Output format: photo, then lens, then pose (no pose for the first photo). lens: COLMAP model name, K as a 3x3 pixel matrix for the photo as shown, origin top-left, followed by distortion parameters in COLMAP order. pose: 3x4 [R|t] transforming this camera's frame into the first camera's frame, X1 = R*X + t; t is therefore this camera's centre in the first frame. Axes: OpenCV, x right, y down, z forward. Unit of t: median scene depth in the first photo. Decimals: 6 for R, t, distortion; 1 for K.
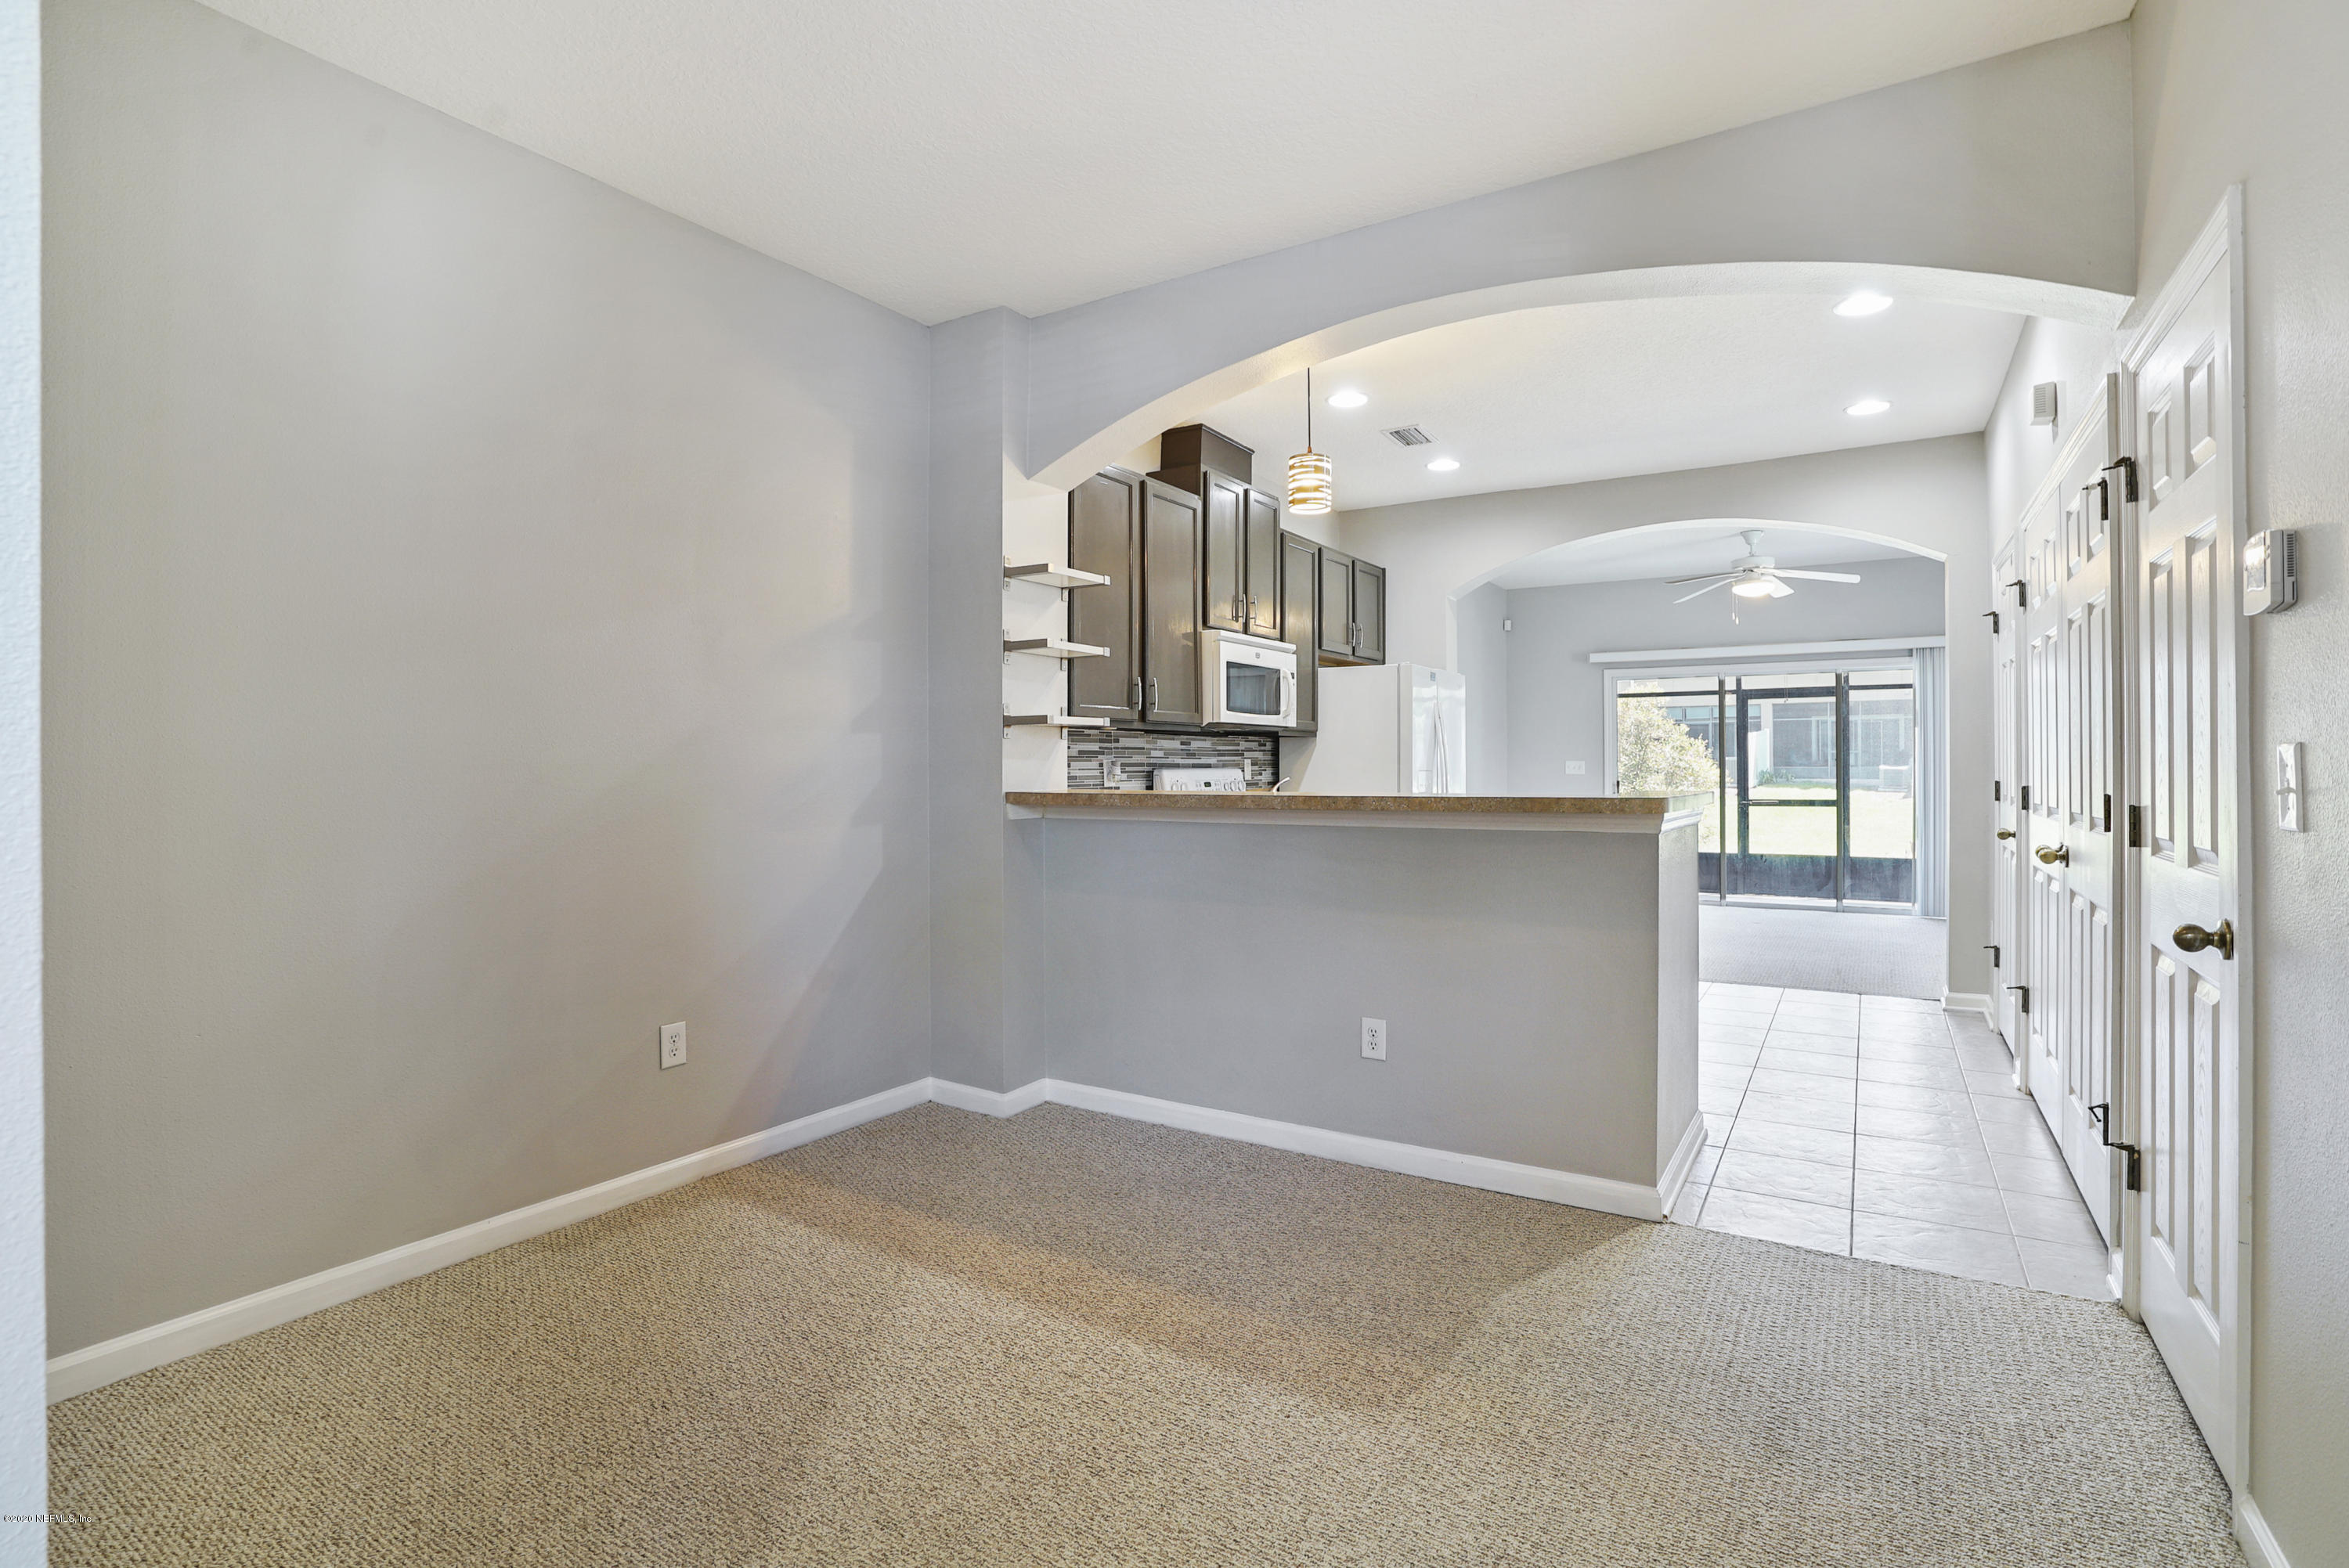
lens RADIAL K [[1103.3, 0, 1178.4], [0, 1103.3, 760.8], [0, 0, 1]] dist [-0.062737, 0.022676]
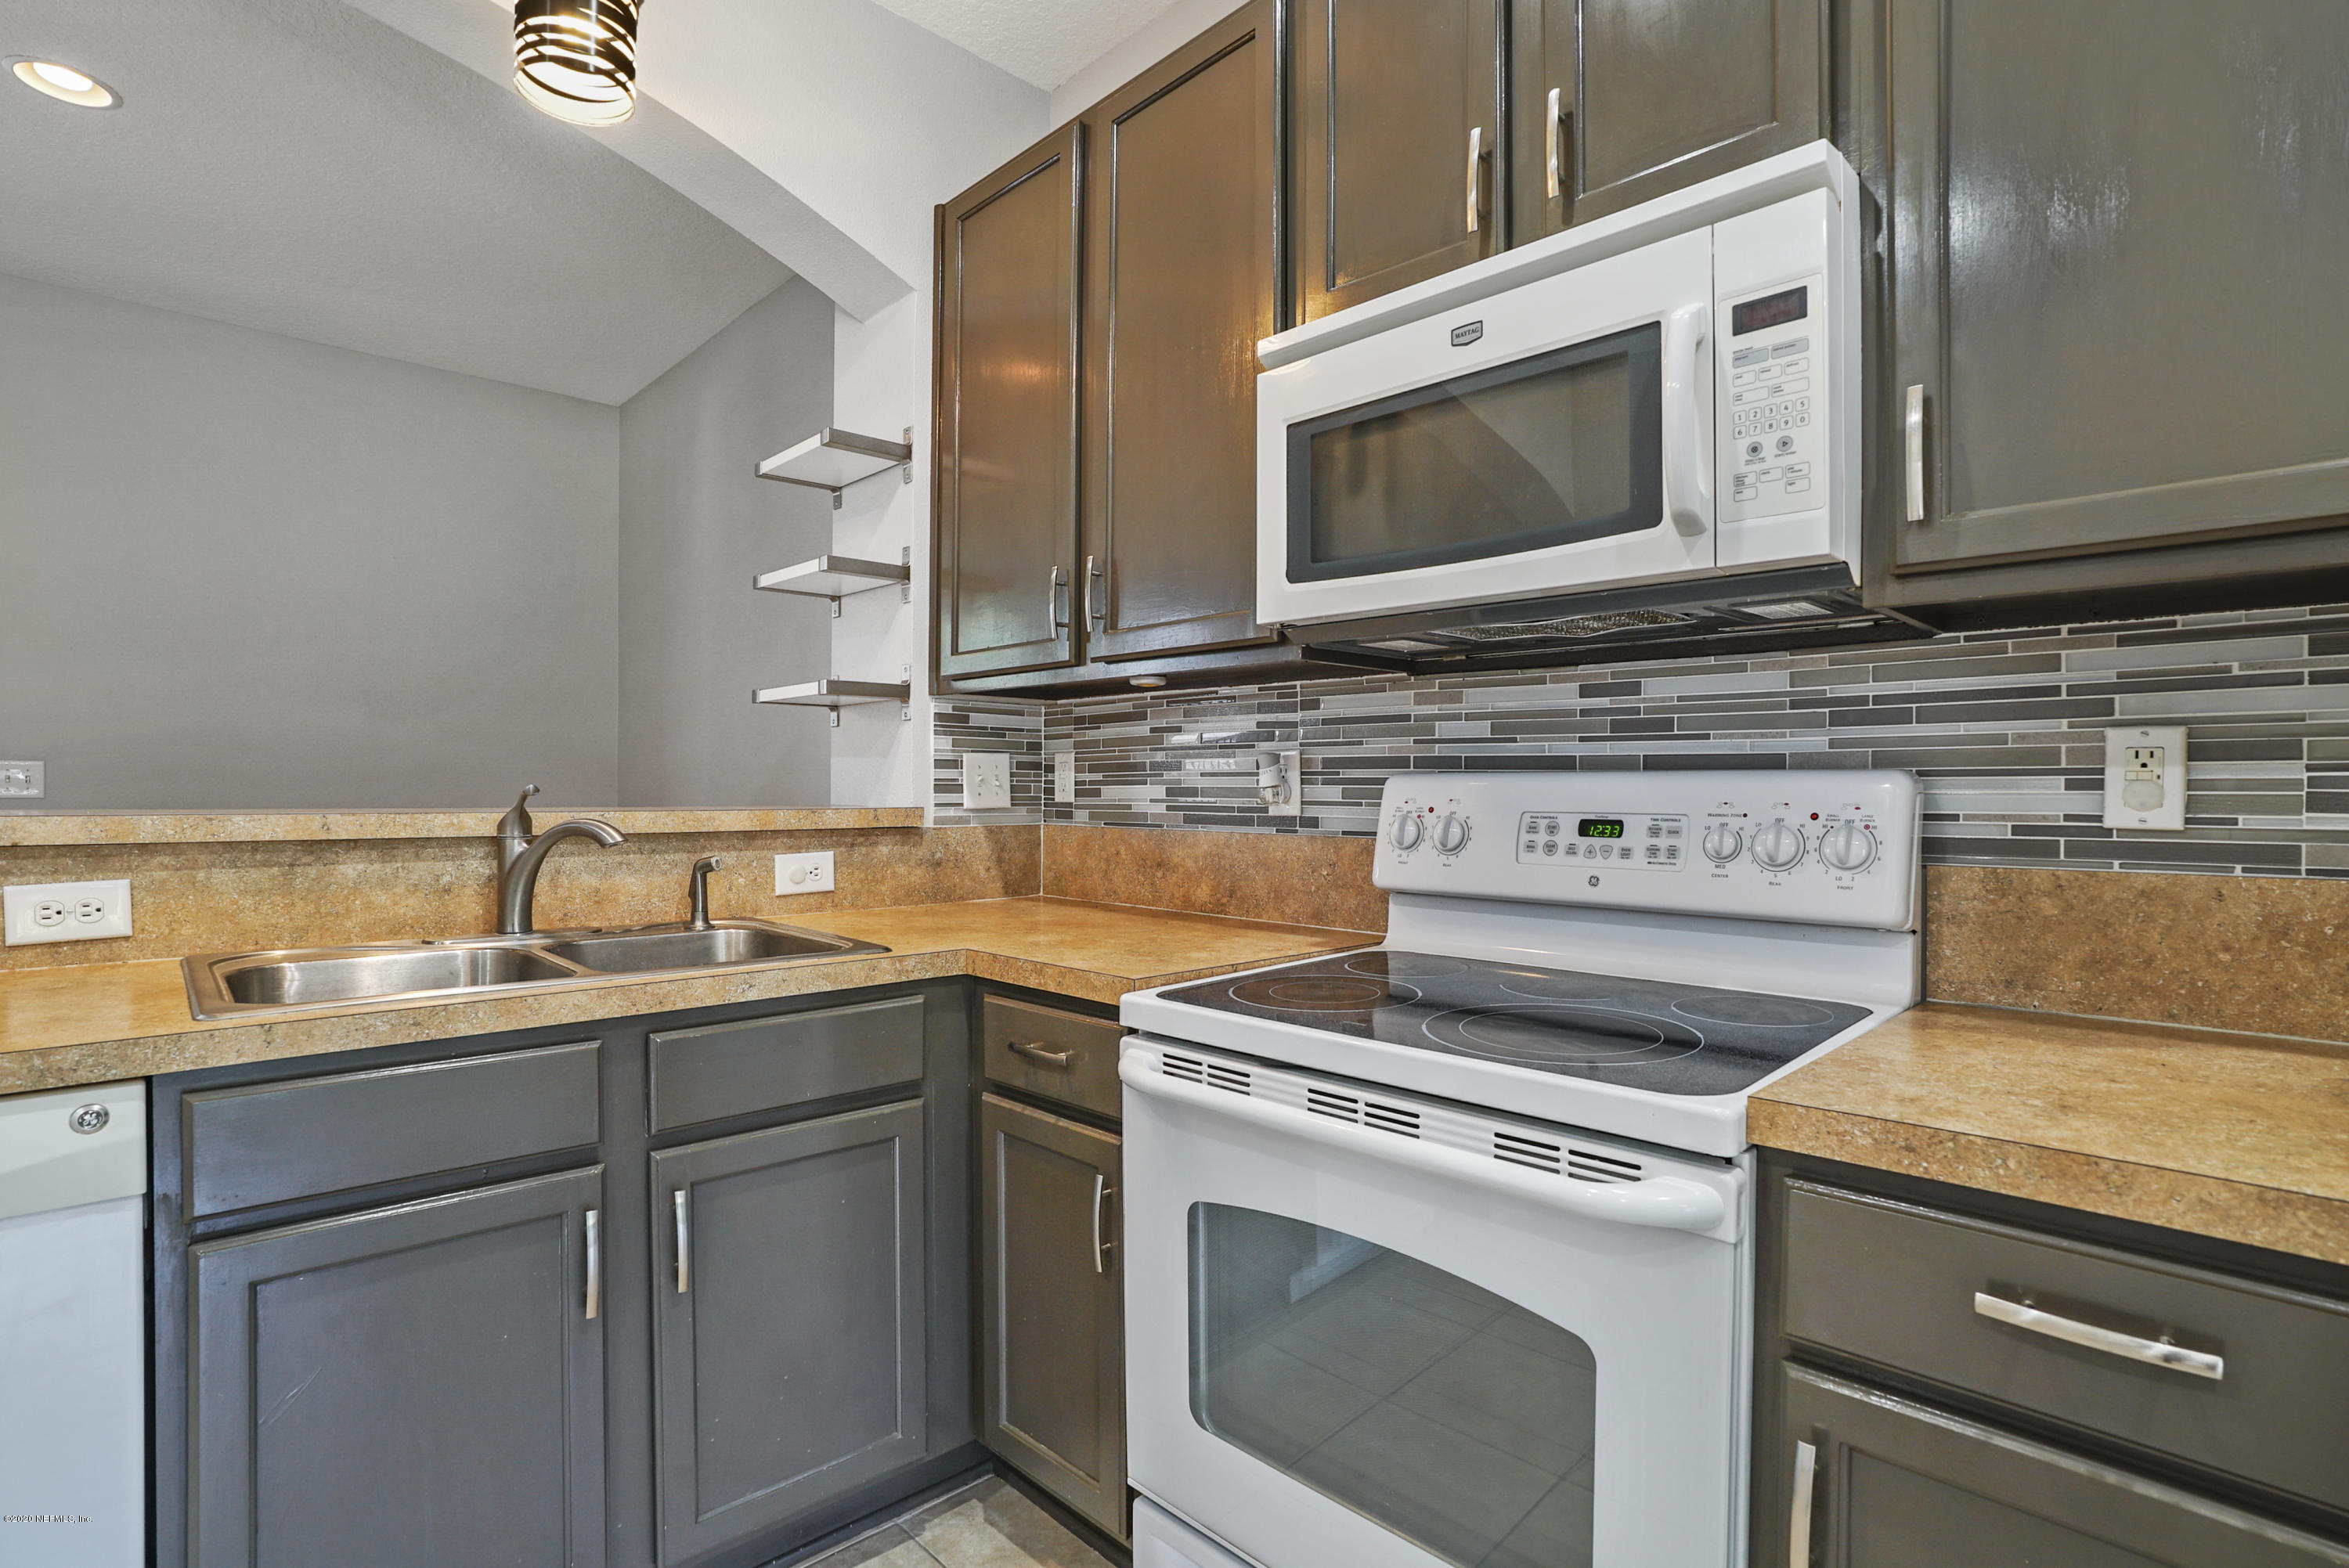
lens RADIAL K [[1146.7, 0, 1181.8], [0, 1146.7, 791.6], [0, 0, 1]] dist [-0.038637, 0.000585]
pose [[-0.226208, 0.007776, -0.974048, 0.394334], [-0.000788, 0.999966, 0.008166, 0.011480], [0.974079, 0.002615, -0.226195, 1.131704]]
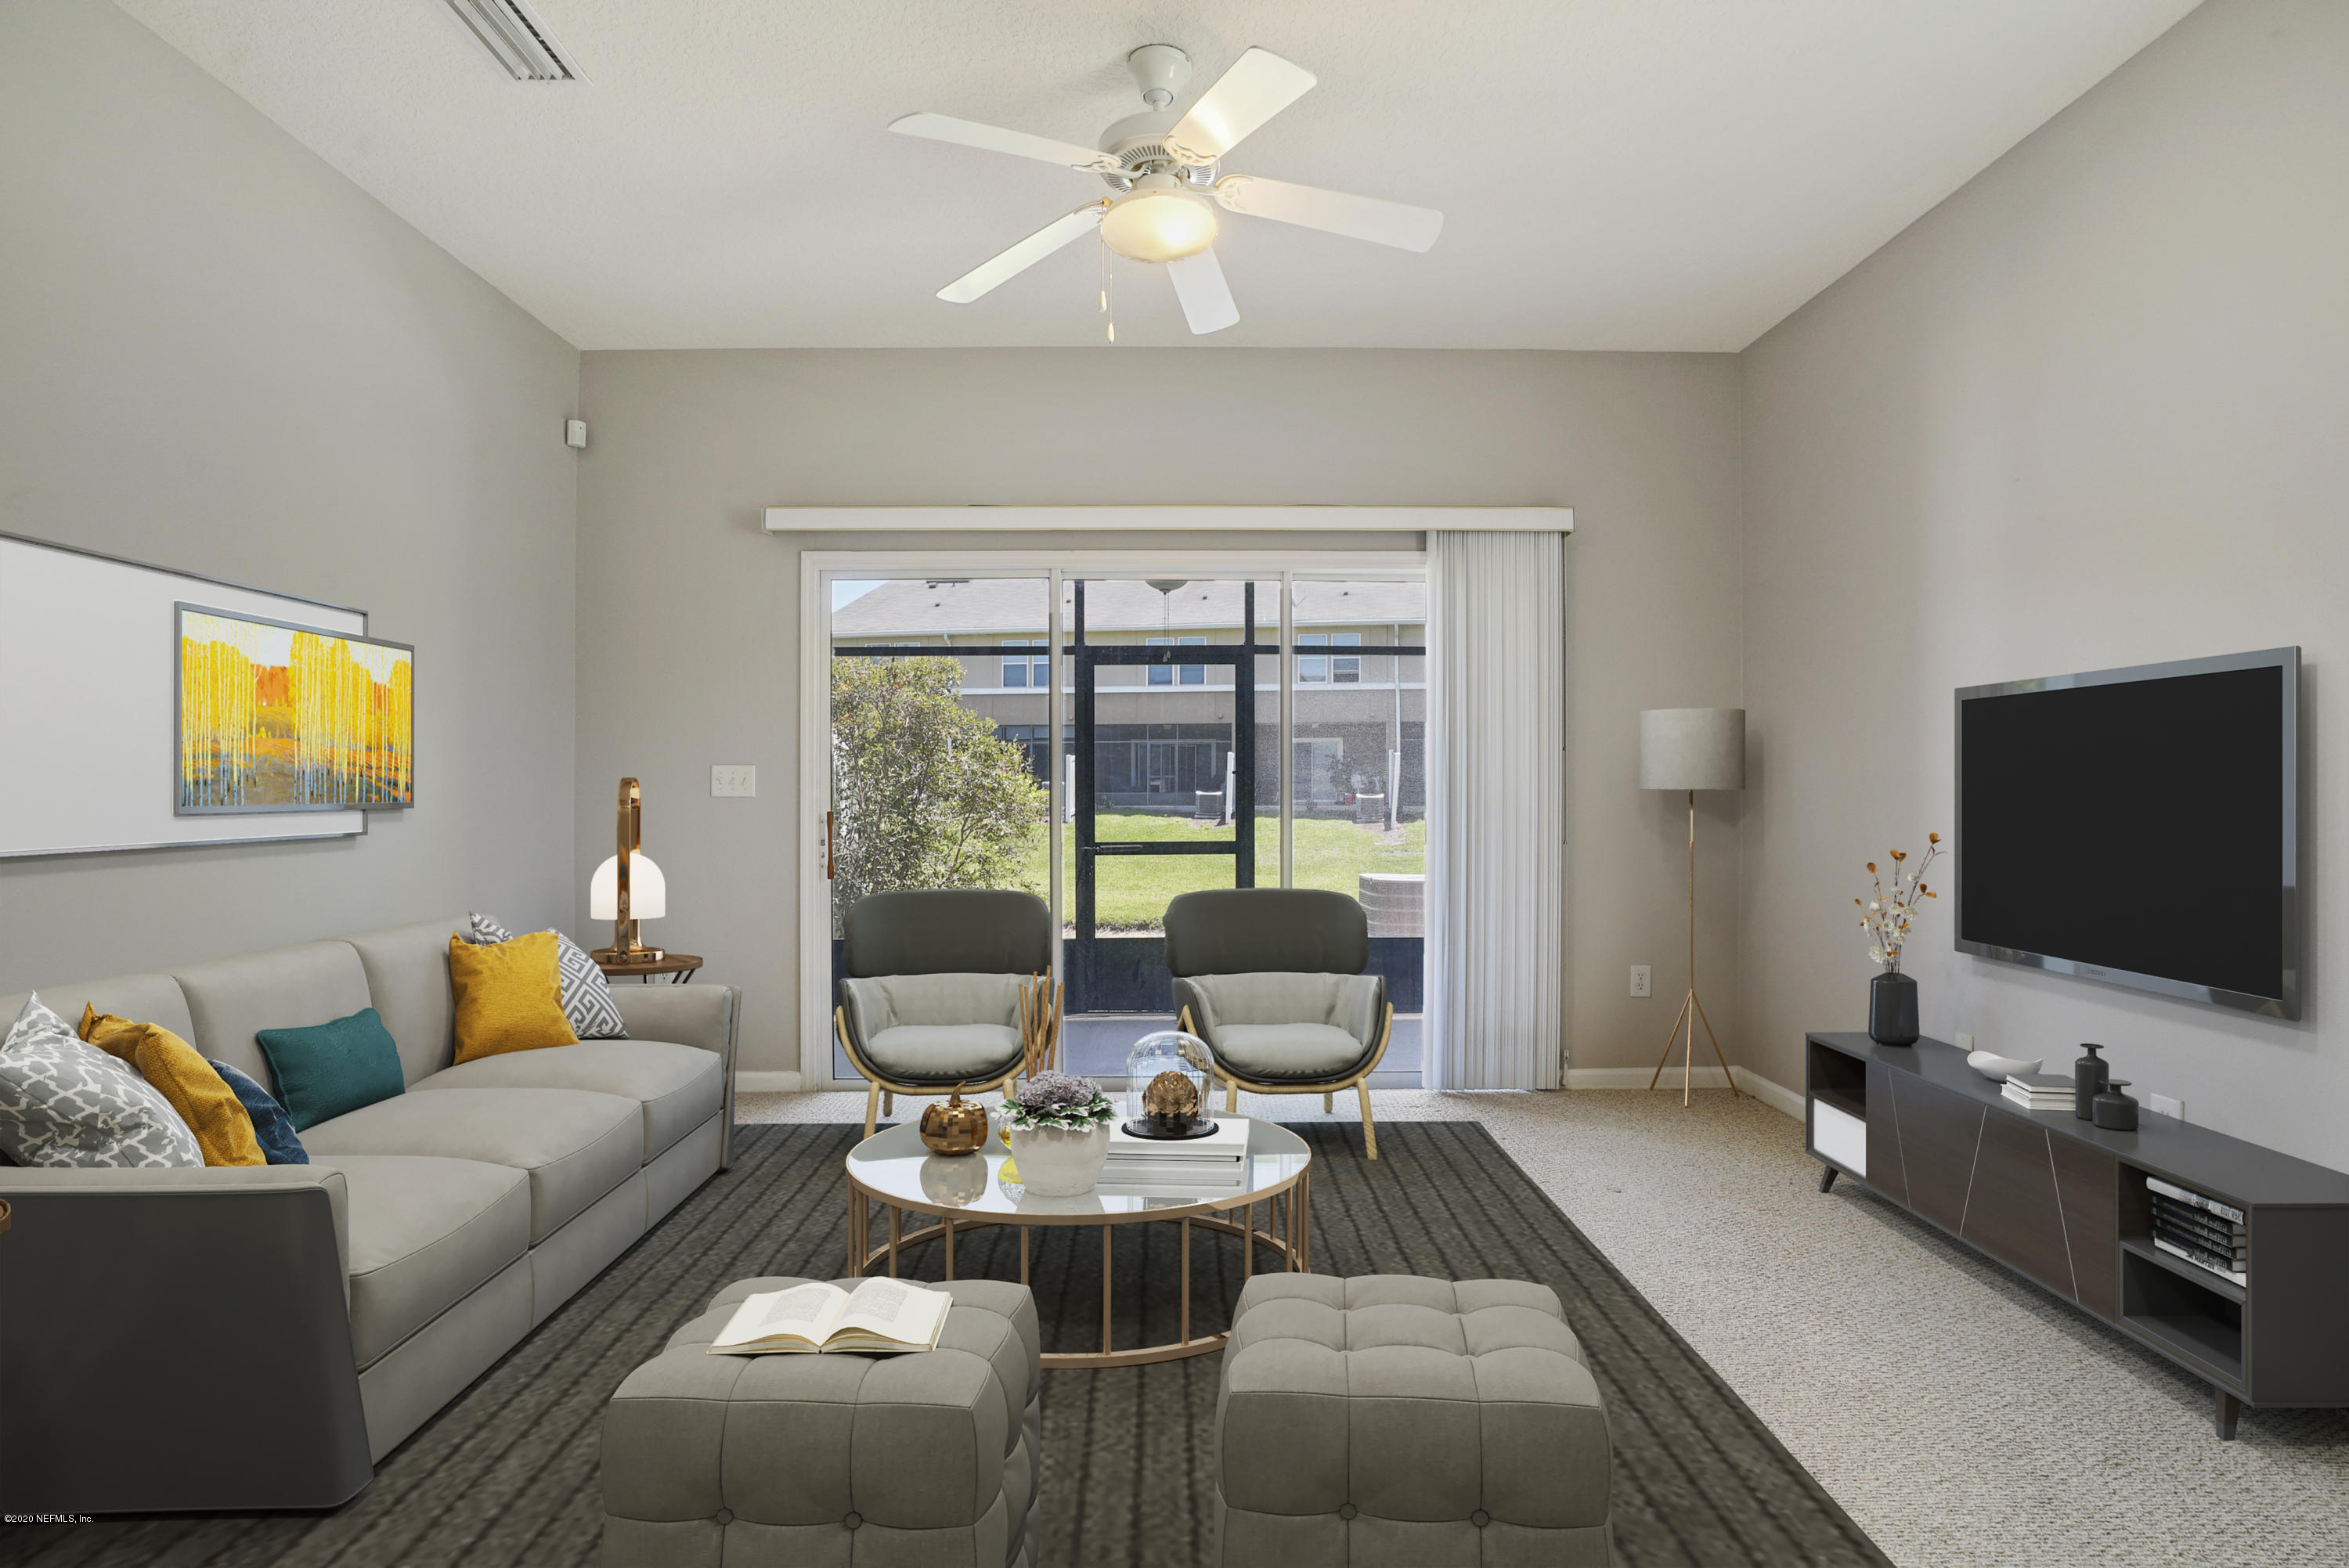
lens RADIAL K [[1146.7, 0, 1181.8], [0, 1146.7, 781.6], [0, 0, 1]] dist [-0.038637, 0.000585]
pose [[0.832353, 0.006877, 0.554204, 0.562476], [-0.004048, 0.999972, -0.006329, 0.018543], [-0.554232, 0.003025, 0.832357, 1.154239]]
